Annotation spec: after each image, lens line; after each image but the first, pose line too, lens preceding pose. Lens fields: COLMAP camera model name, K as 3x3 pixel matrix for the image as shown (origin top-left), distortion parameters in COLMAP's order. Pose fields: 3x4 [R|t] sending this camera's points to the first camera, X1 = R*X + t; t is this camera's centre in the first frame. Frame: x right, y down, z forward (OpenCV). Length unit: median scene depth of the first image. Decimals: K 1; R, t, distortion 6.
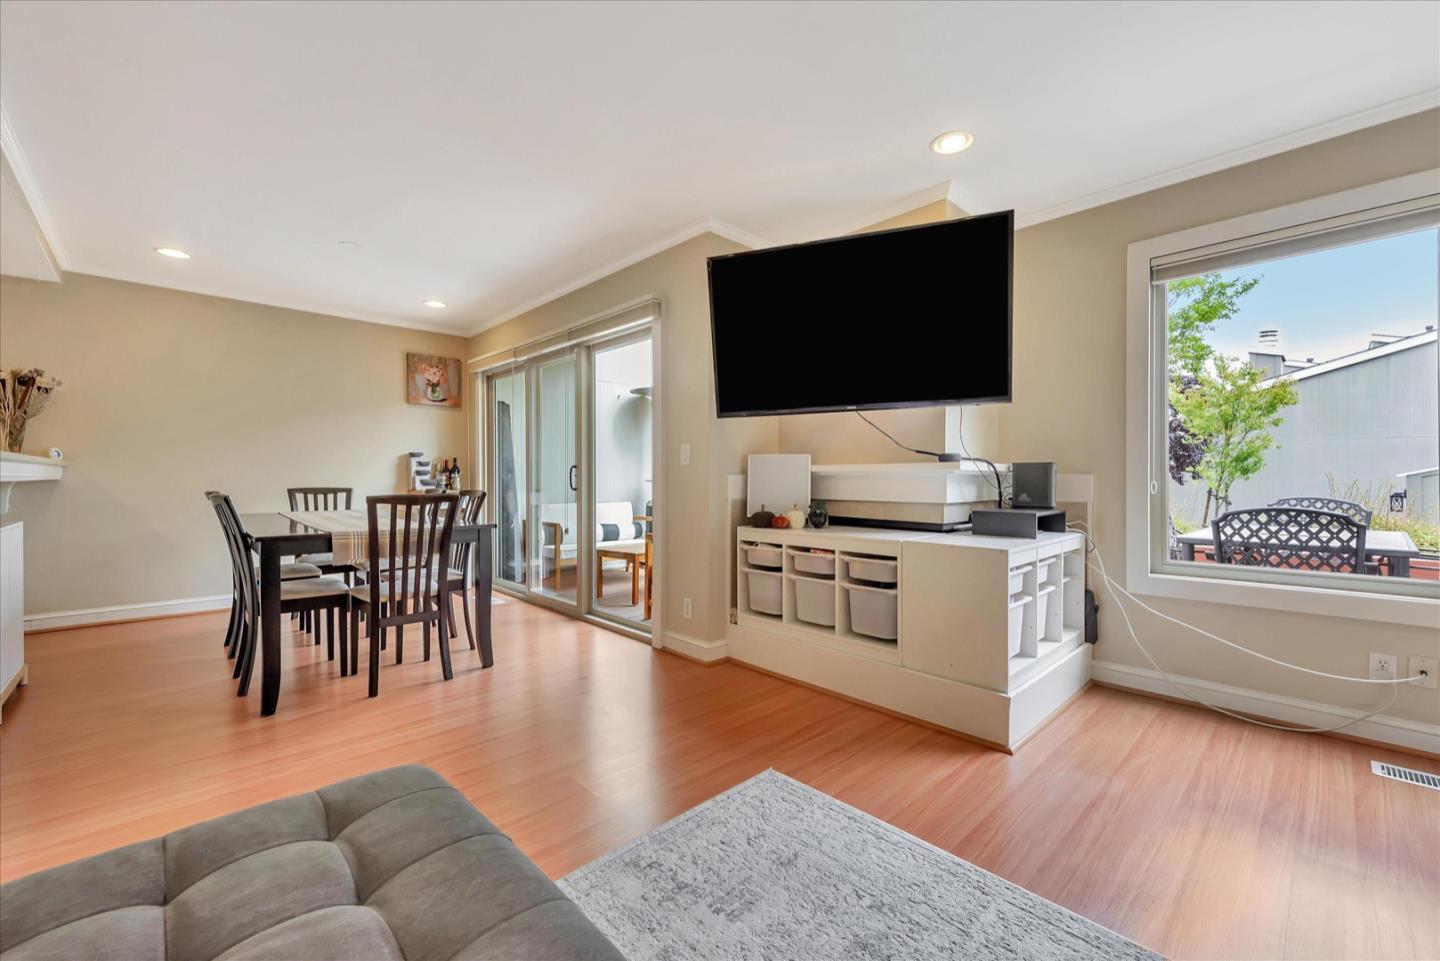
lens RADIAL K [[581.3, 0, 720.0], [0, 581.3, 480.5], [0, 0, 1]] dist [0.003104, -0.000534]
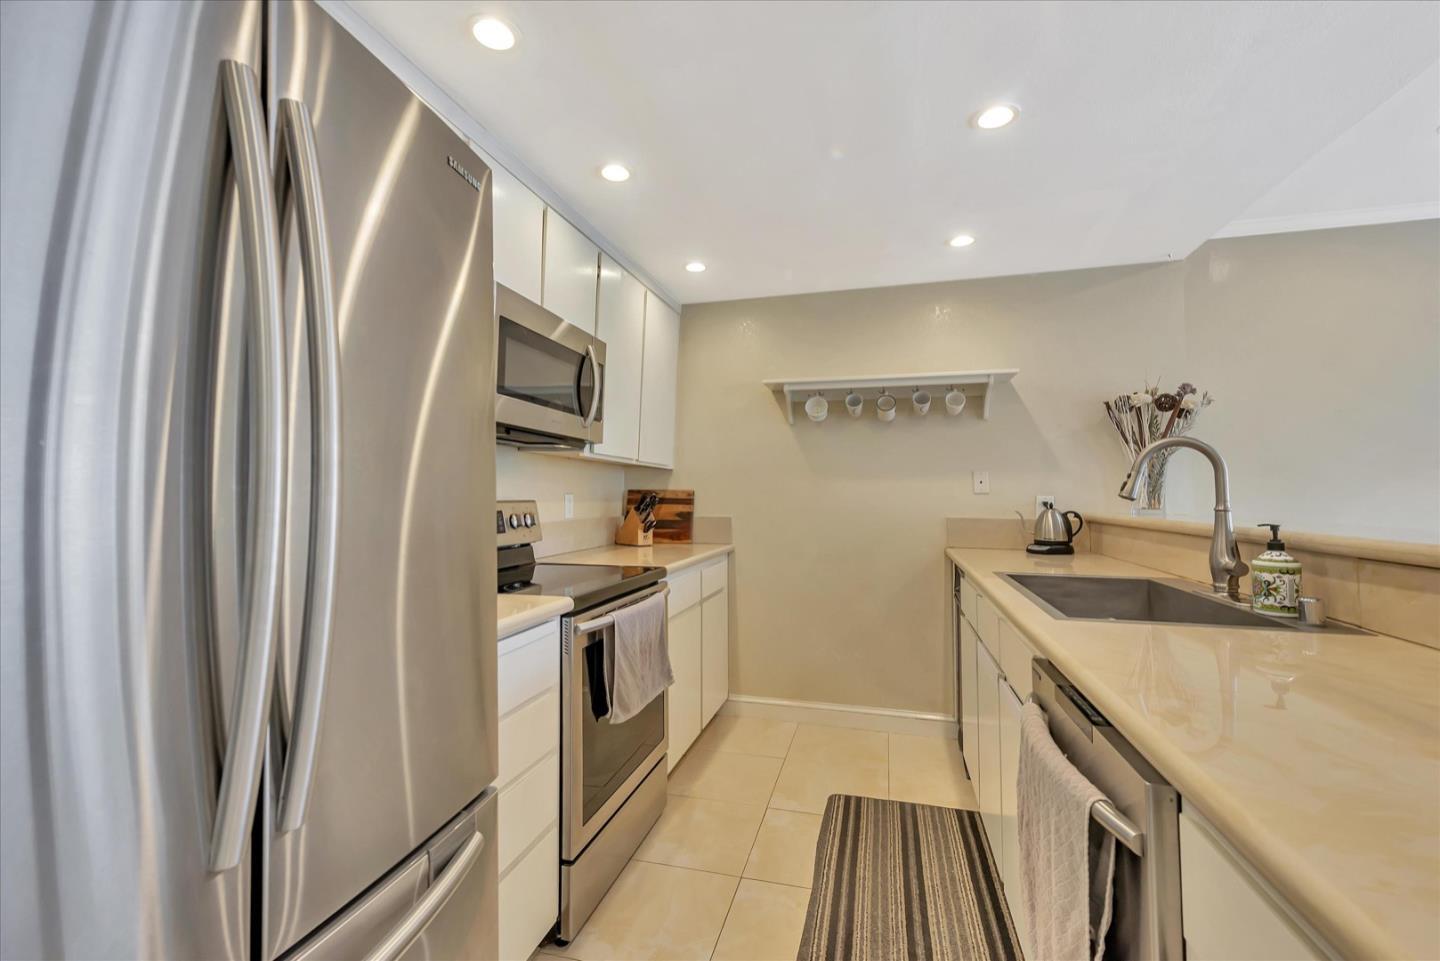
lens RADIAL K [[620.4, 0, 713.2], [0, 620.4, 474.9], [0, 0, 1]] dist [0.001670, 0.000045]
pose [[0.514380, -0.031249, -0.856993, -0.829548], [-0.003109, 0.999261, -0.038303, -0.052898], [0.857557, 0.022367, 0.513902, 0.142542]]
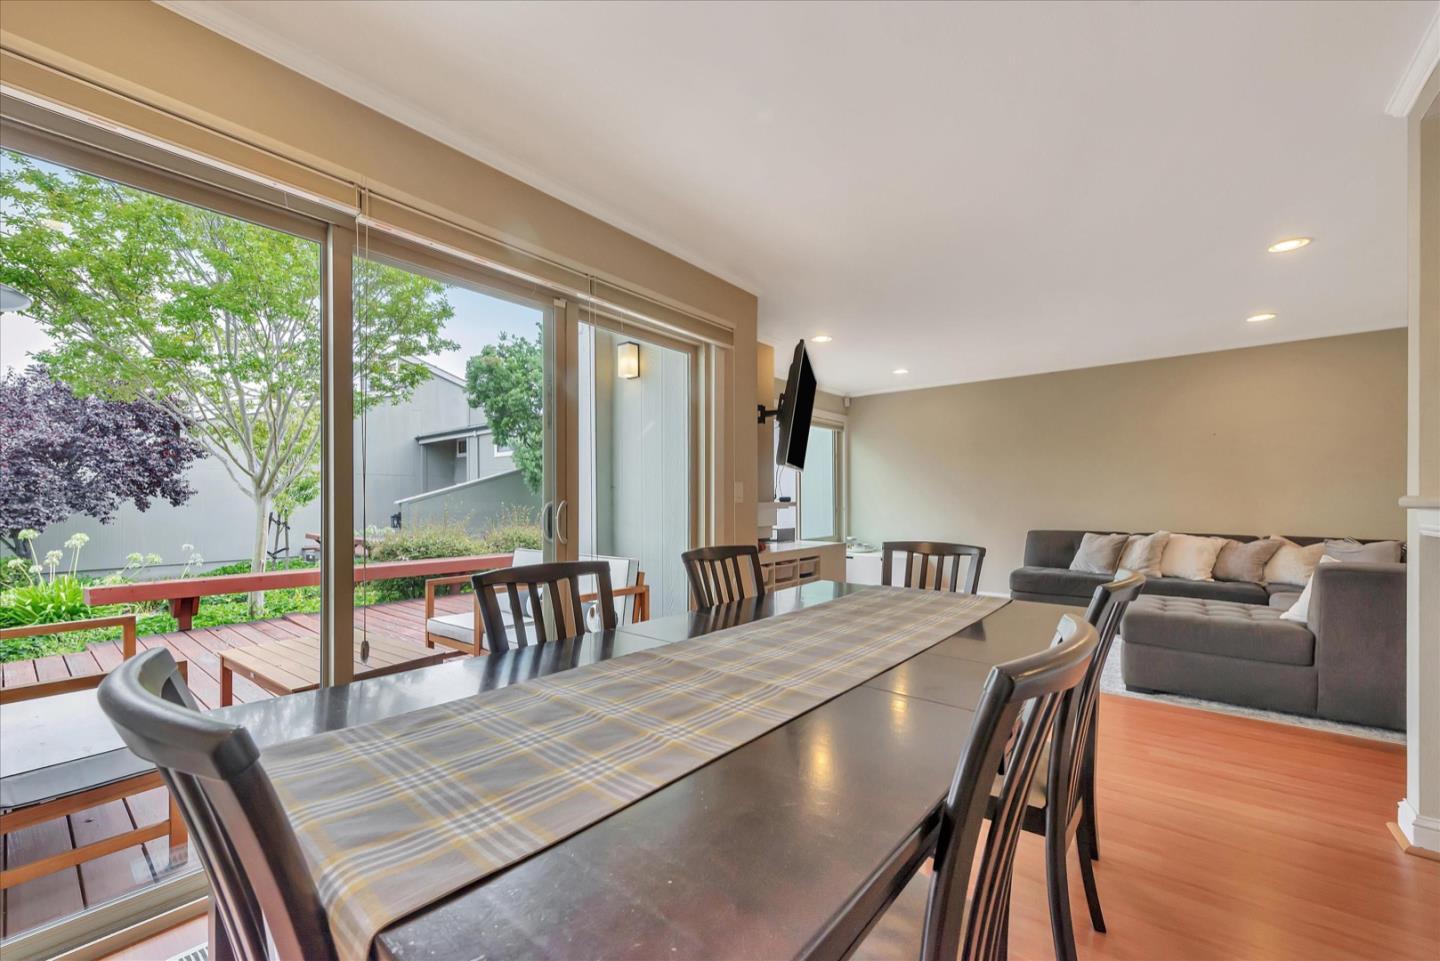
lens RADIAL K [[571.8, 0, 724.0], [0, 571.8, 505.7], [0, 0, 1]] dist [0.002941, -0.000074]
pose [[-0.129847, -0.009091, 0.991492, -0.945966], [0.010358, 0.999891, 0.010524, -0.030051], [-0.991480, 0.011637, -0.129739, 1.030683]]
